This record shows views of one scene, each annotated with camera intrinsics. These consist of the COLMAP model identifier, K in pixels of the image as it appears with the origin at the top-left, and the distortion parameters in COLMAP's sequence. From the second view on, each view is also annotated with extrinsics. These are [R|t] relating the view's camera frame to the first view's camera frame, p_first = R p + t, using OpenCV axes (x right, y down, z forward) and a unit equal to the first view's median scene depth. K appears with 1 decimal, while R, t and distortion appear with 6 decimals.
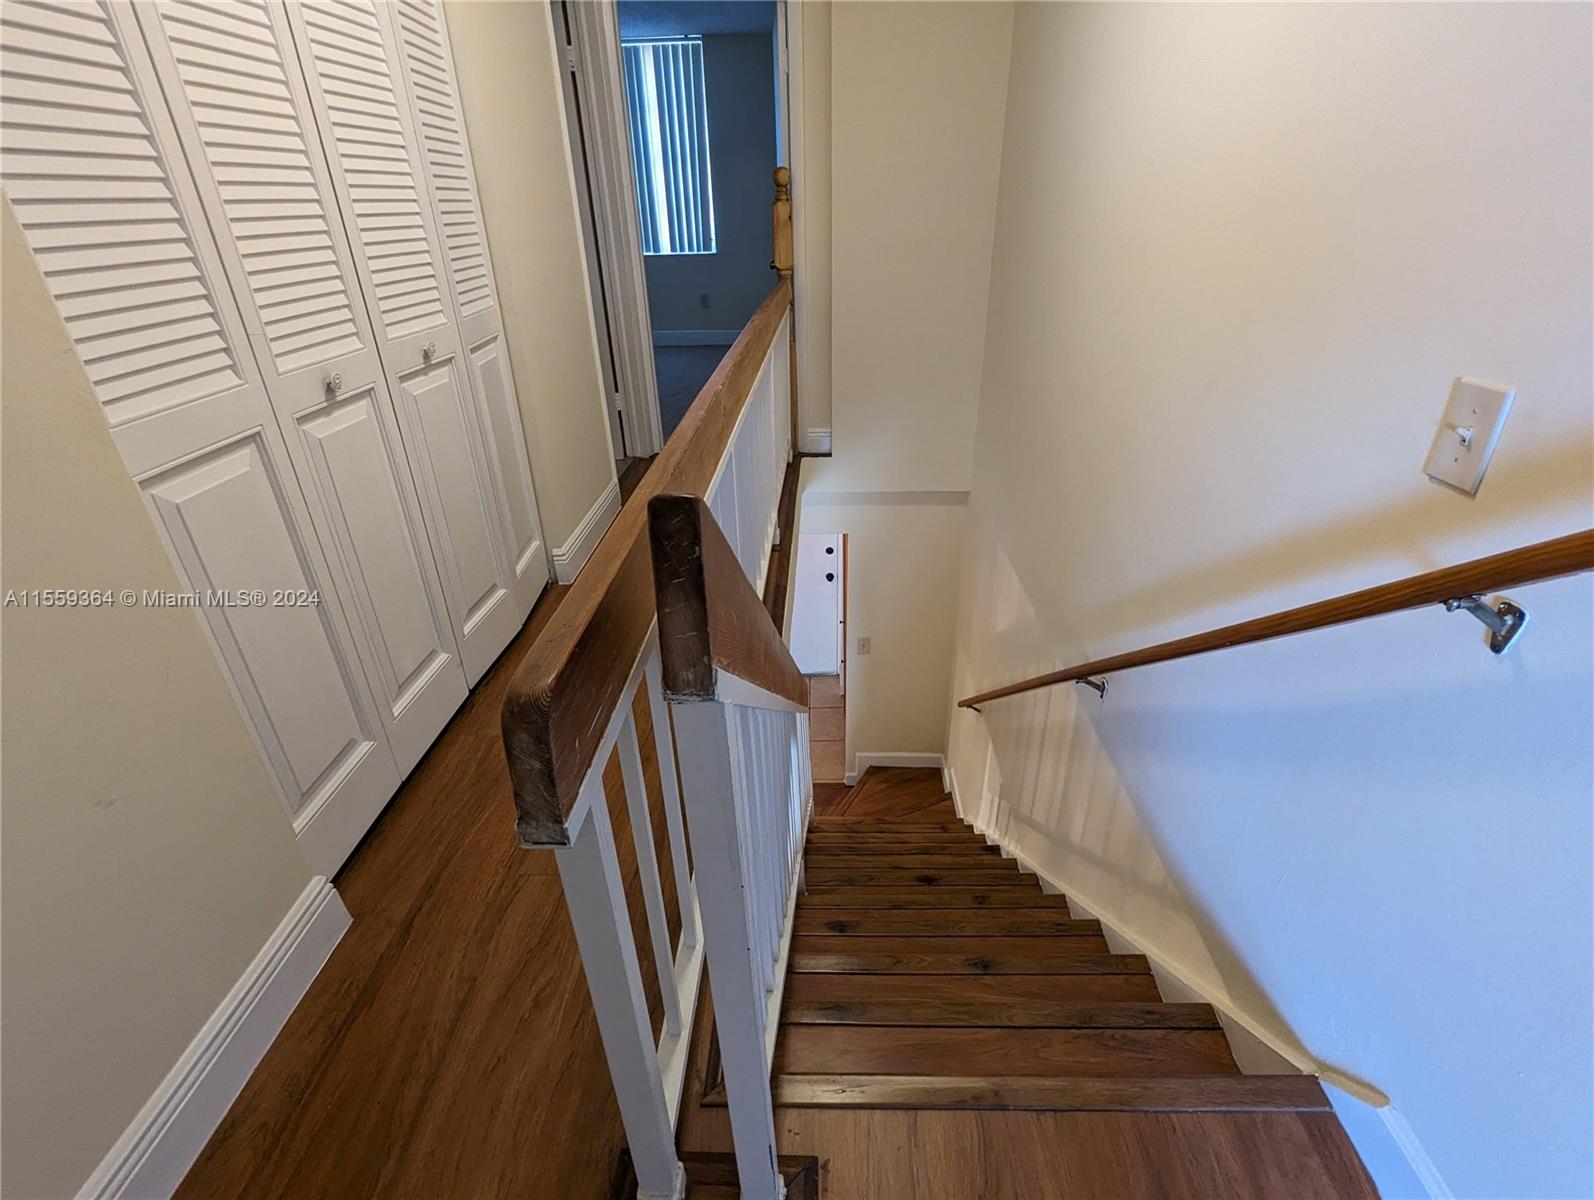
lens RADIAL K [[757.8, 0, 804.3], [0, 757.8, 607.1], [0, 0, 1]] dist [0.000183, 0.000722]
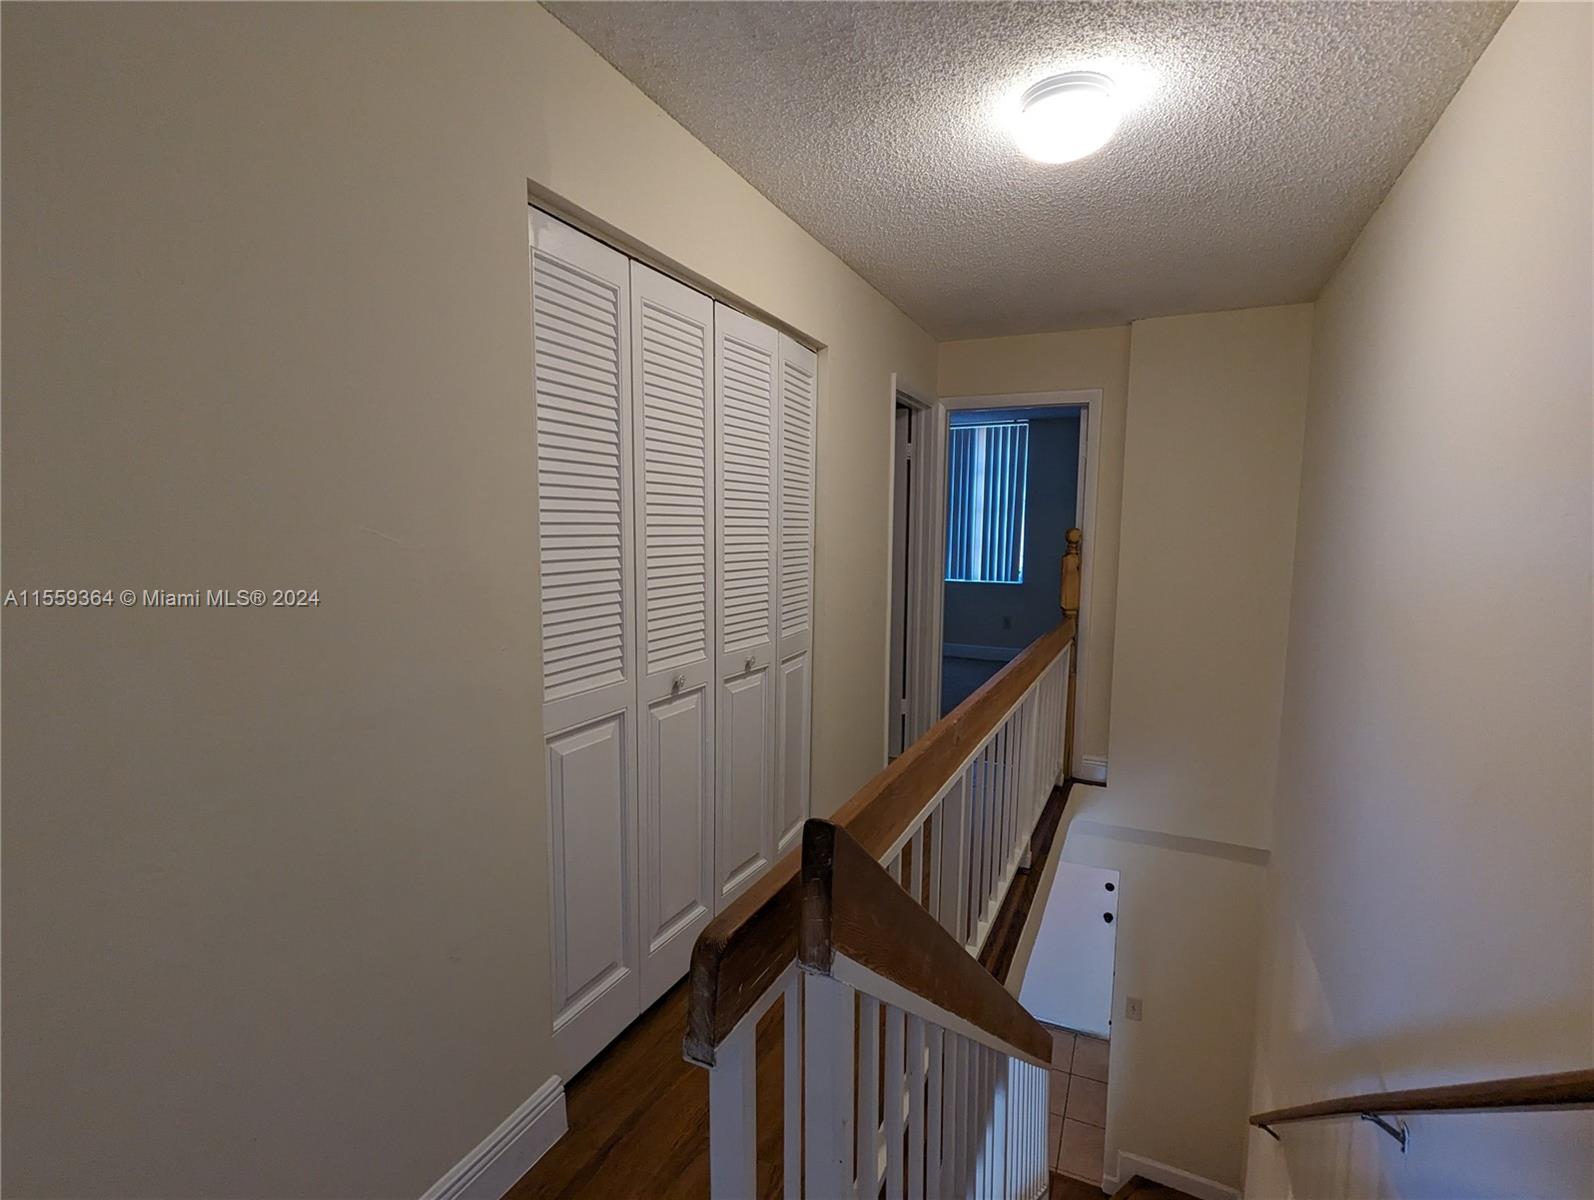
lens RADIAL K [[757.8, 0, 804.3], [0, 757.8, 607.1], [0, 0, 1]] dist [0.000183, 0.000722]
pose [[0.917366, 0.070894, -0.391680, 0.079199], [-0.212944, 0.918768, -0.332446, -0.005915], [0.336295, 0.388381, 0.857943, -0.108050]]
